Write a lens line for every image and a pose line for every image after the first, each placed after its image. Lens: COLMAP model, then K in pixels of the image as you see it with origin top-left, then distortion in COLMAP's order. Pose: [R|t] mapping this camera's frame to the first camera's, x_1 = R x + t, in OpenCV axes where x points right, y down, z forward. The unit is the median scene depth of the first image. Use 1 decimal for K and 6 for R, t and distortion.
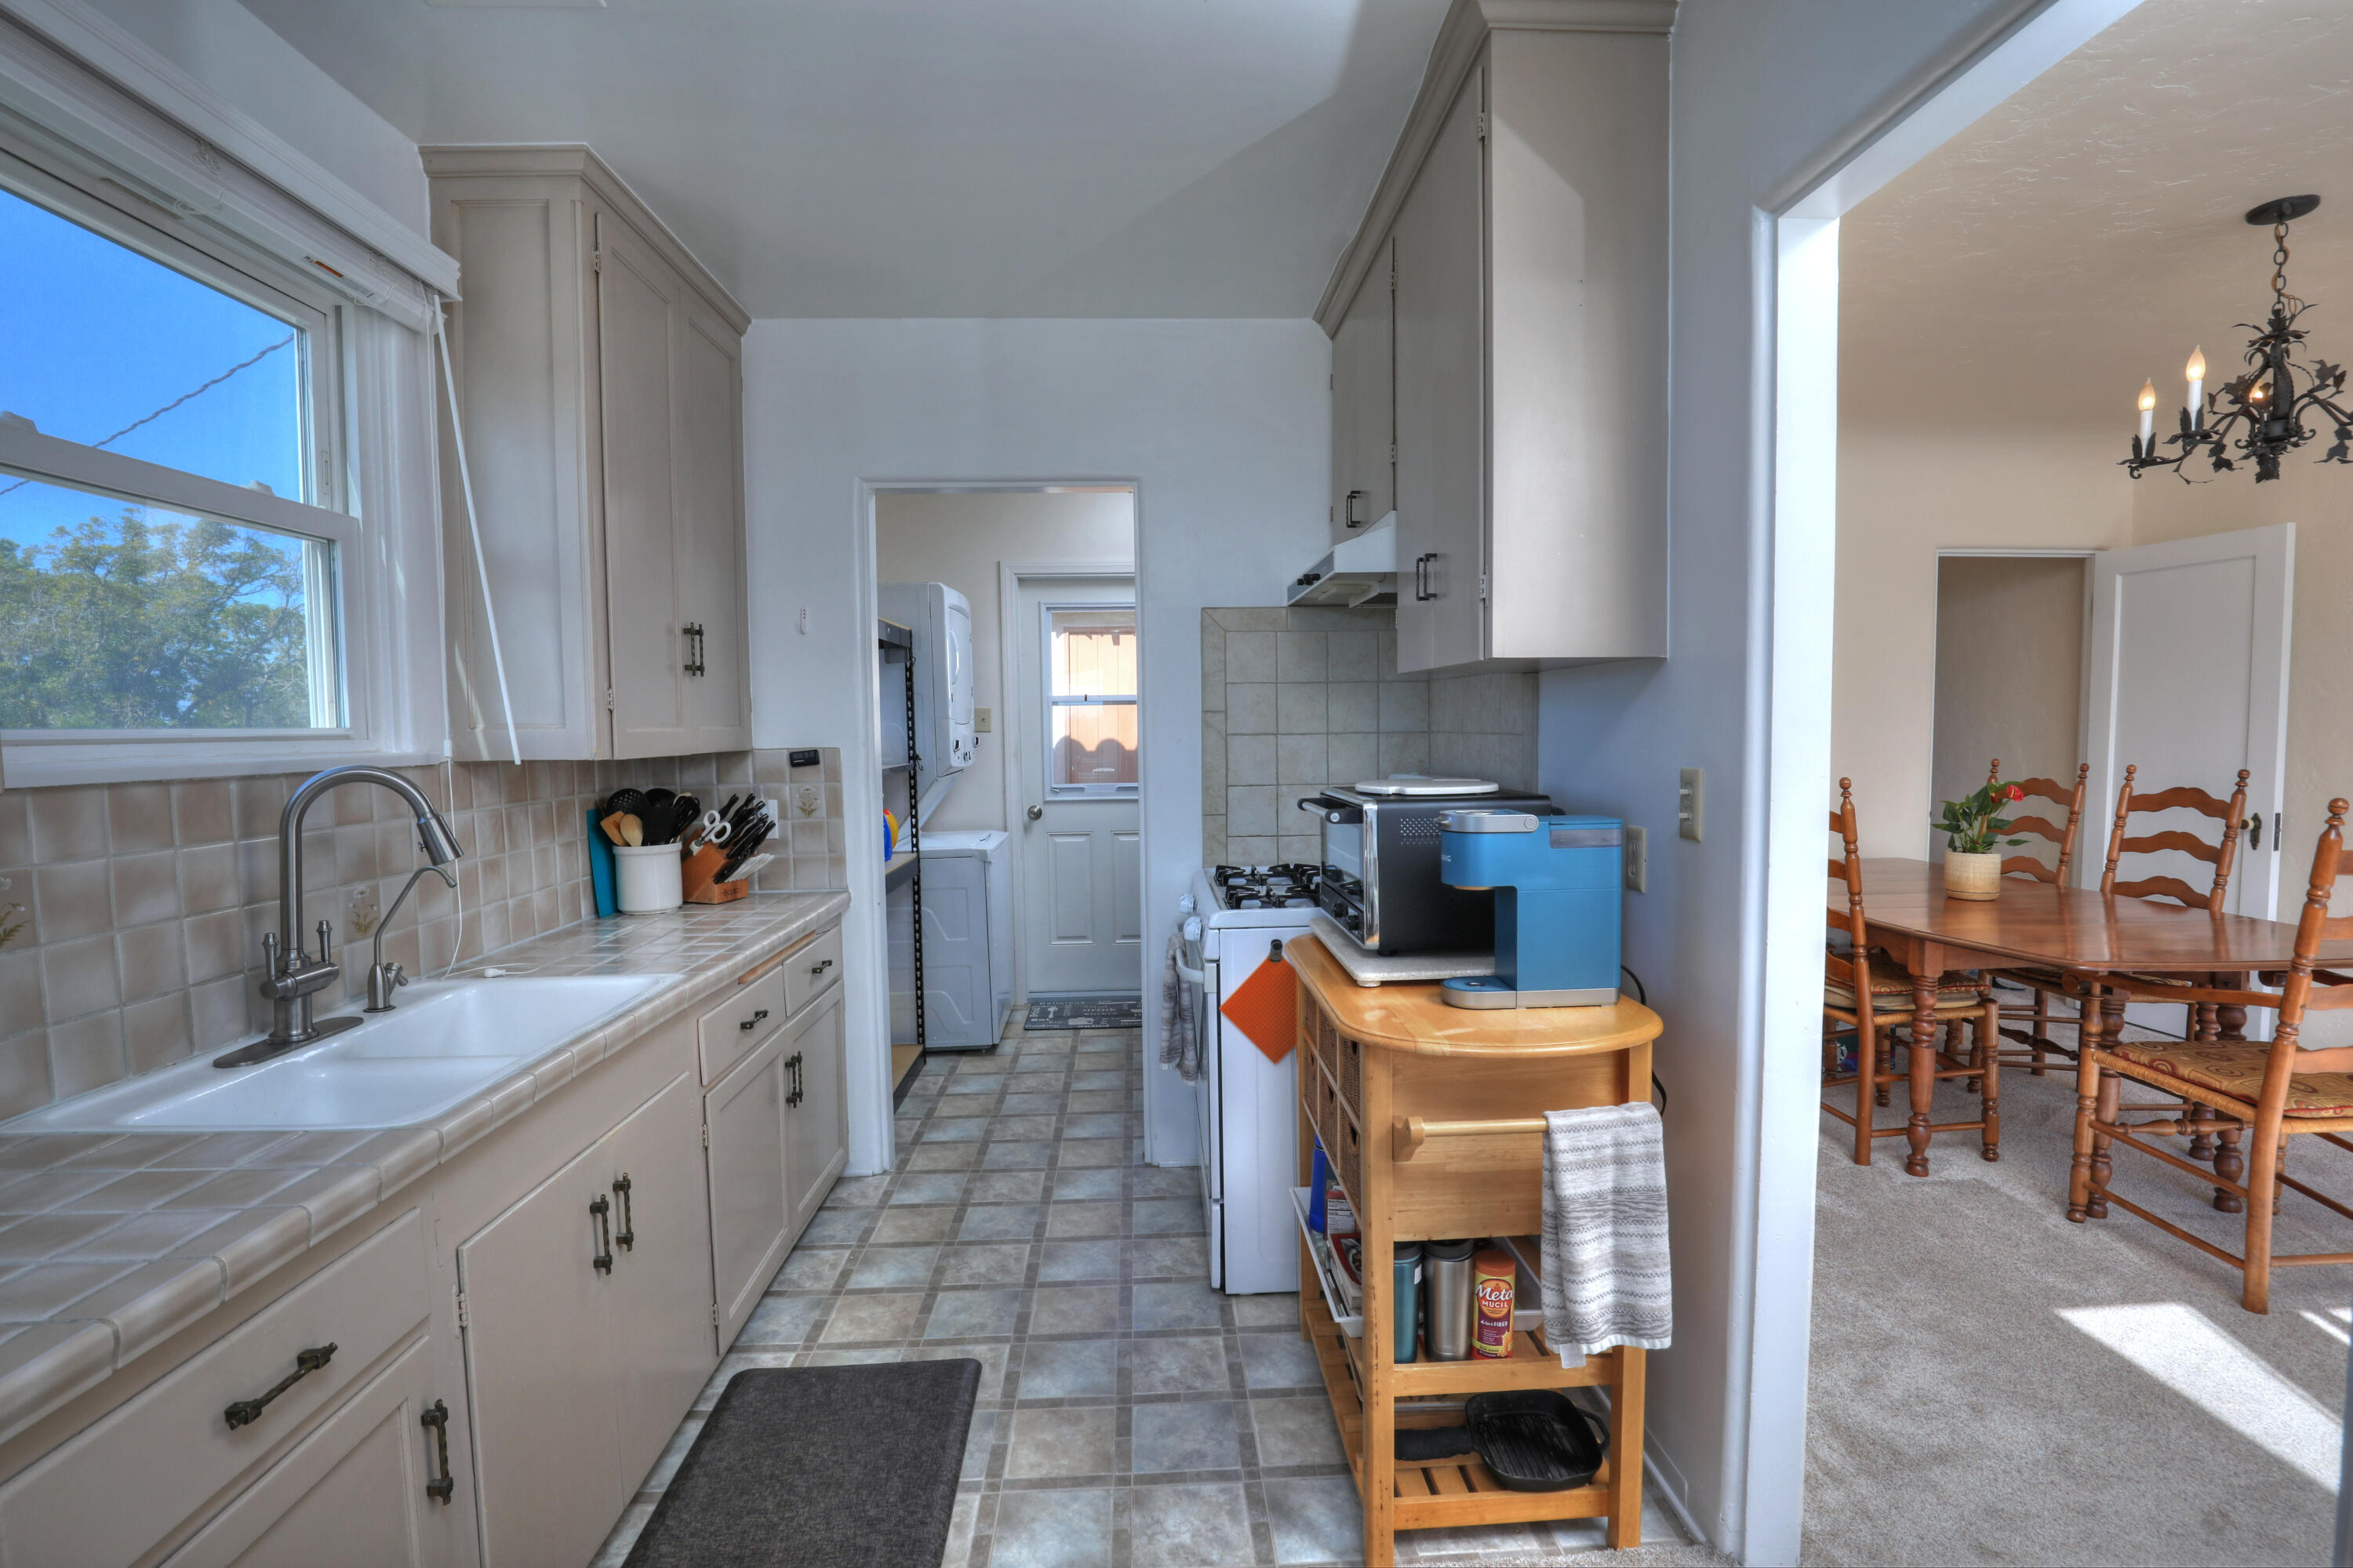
lens RADIAL K [[1100.7, 0, 1184.8], [0, 1100.7, 792.9], [0, 0, 1]] dist [-0.026245, 0.002114]
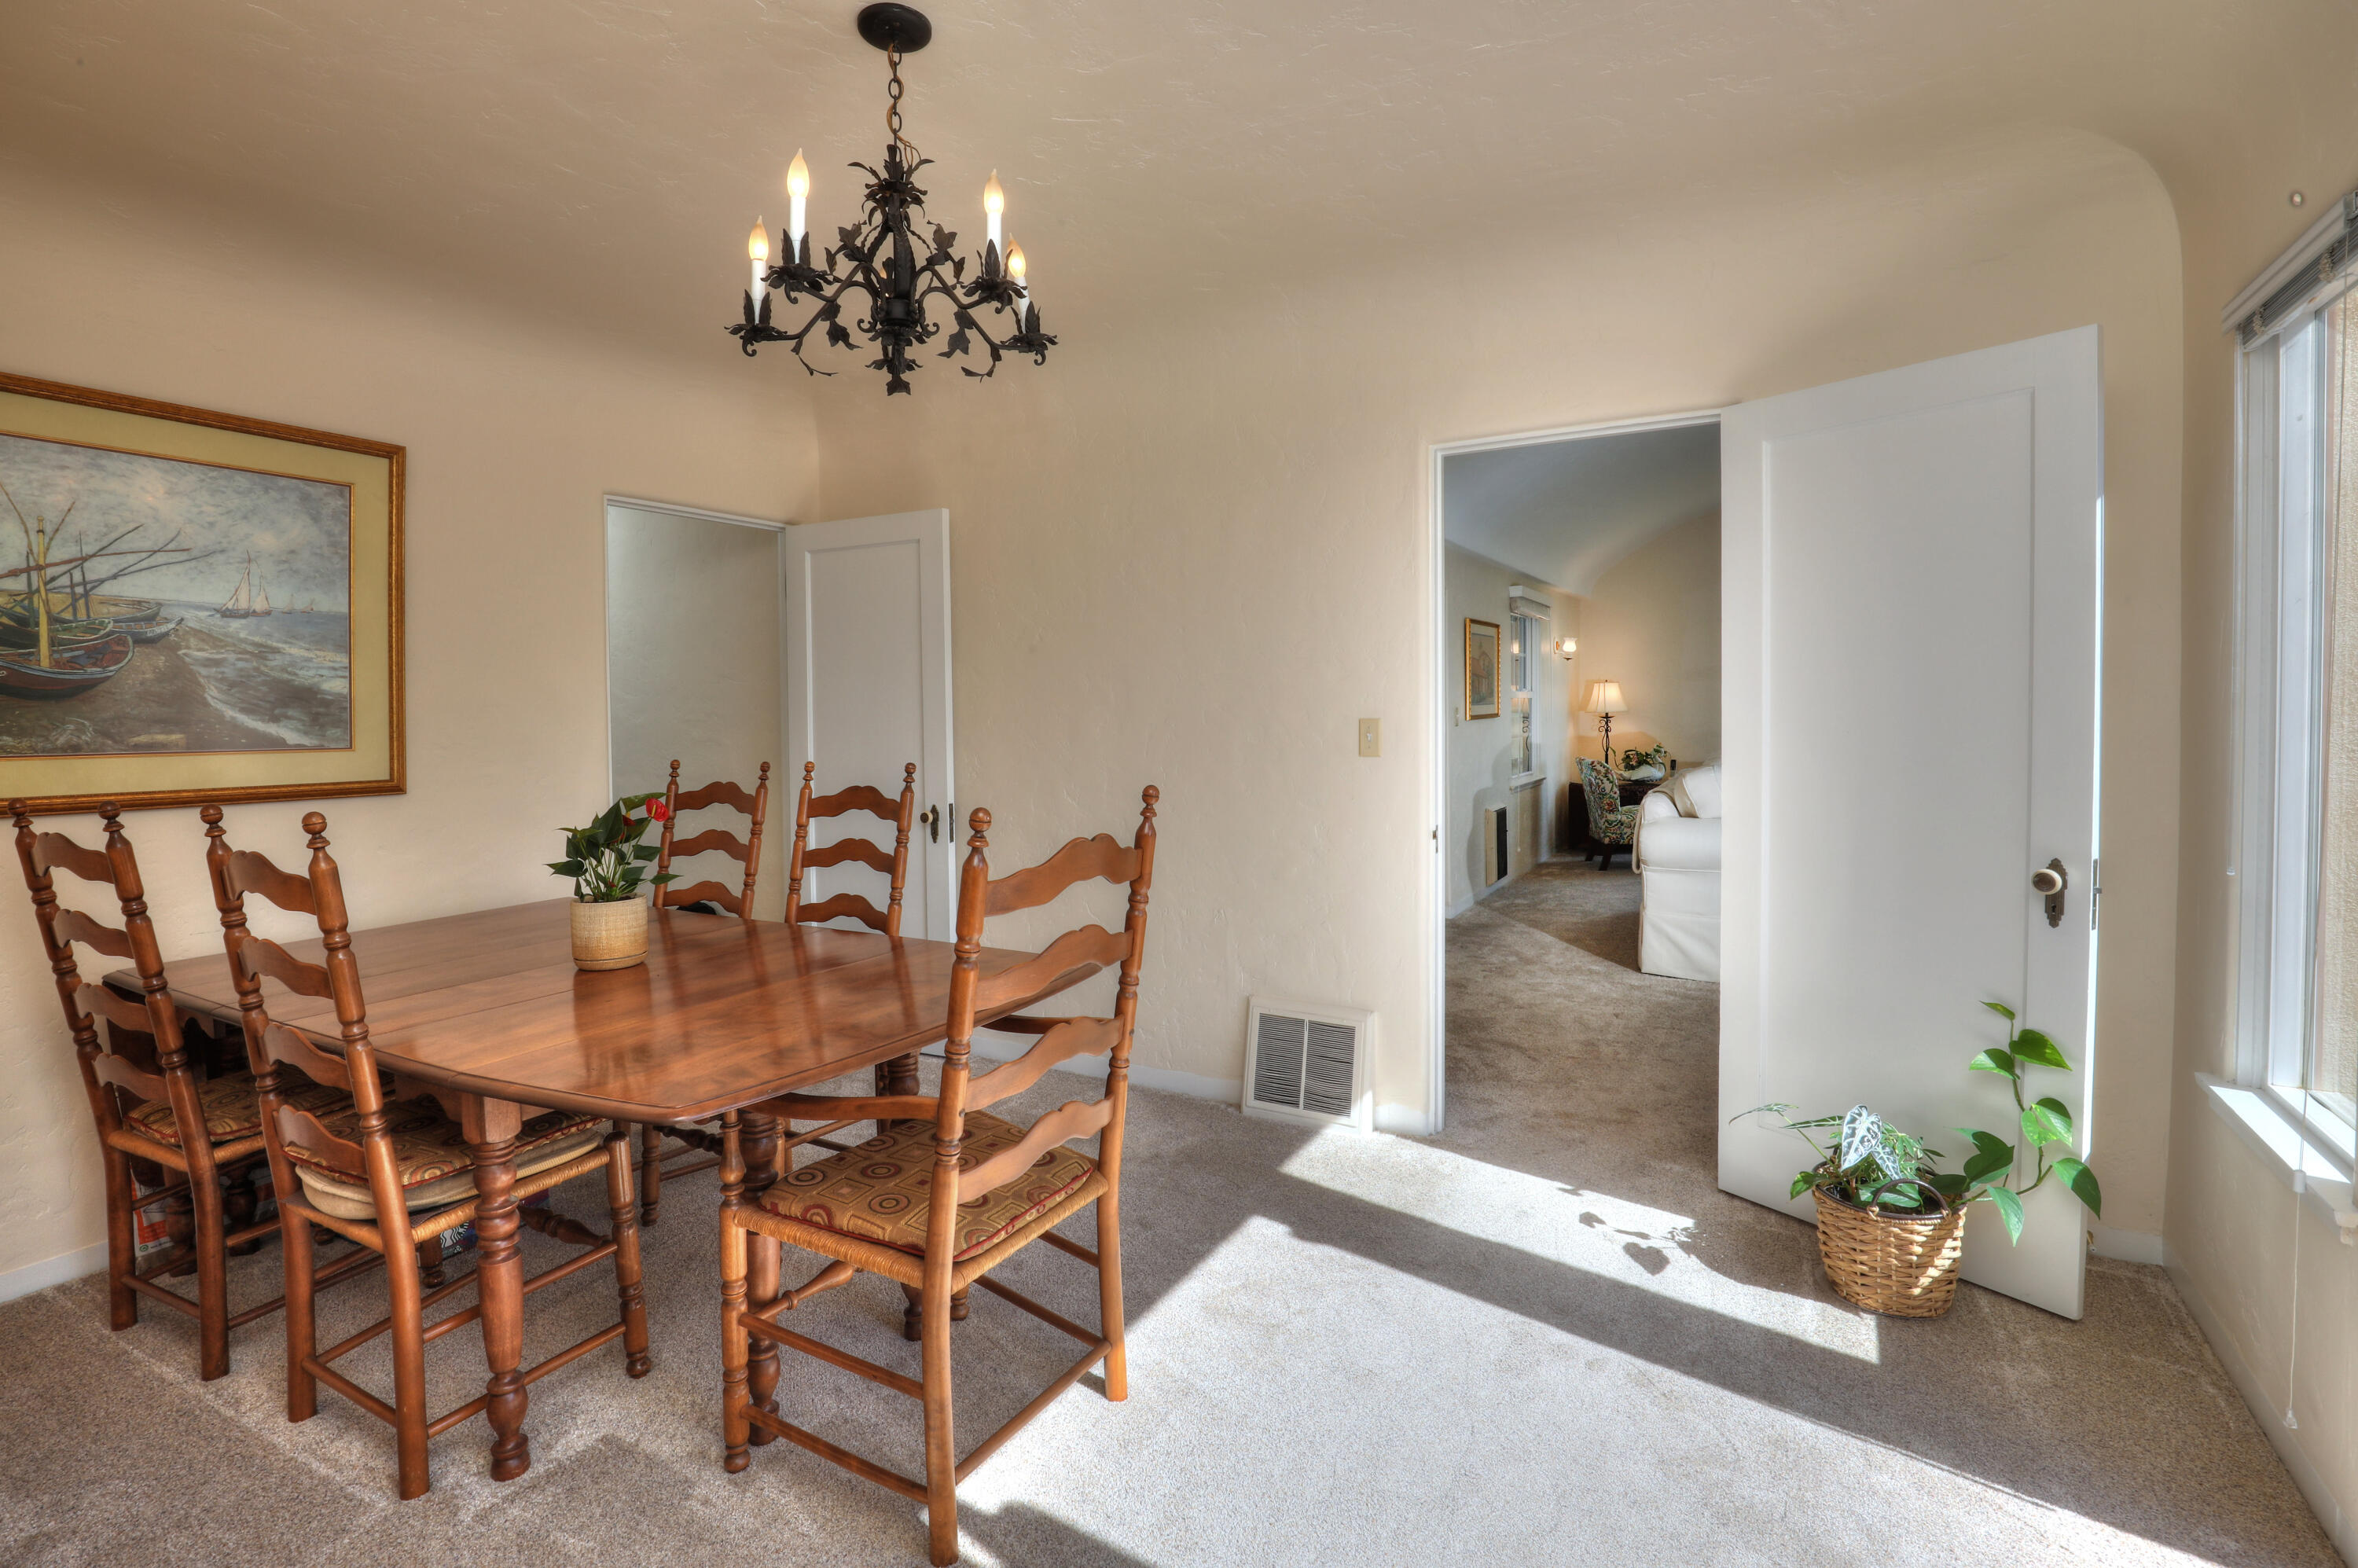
lens RADIAL K [[1103.0, 0, 1227.1], [0, 1103.0, 728.3], [0, 0, 1]] dist [-0.026245, 0.002114]
pose [[0.519852, -0.012403, 0.854166, 0.423213], [0.062905, 0.997736, -0.023796, -0.014625], [-0.851937, 0.066102, 0.519455, 0.374861]]
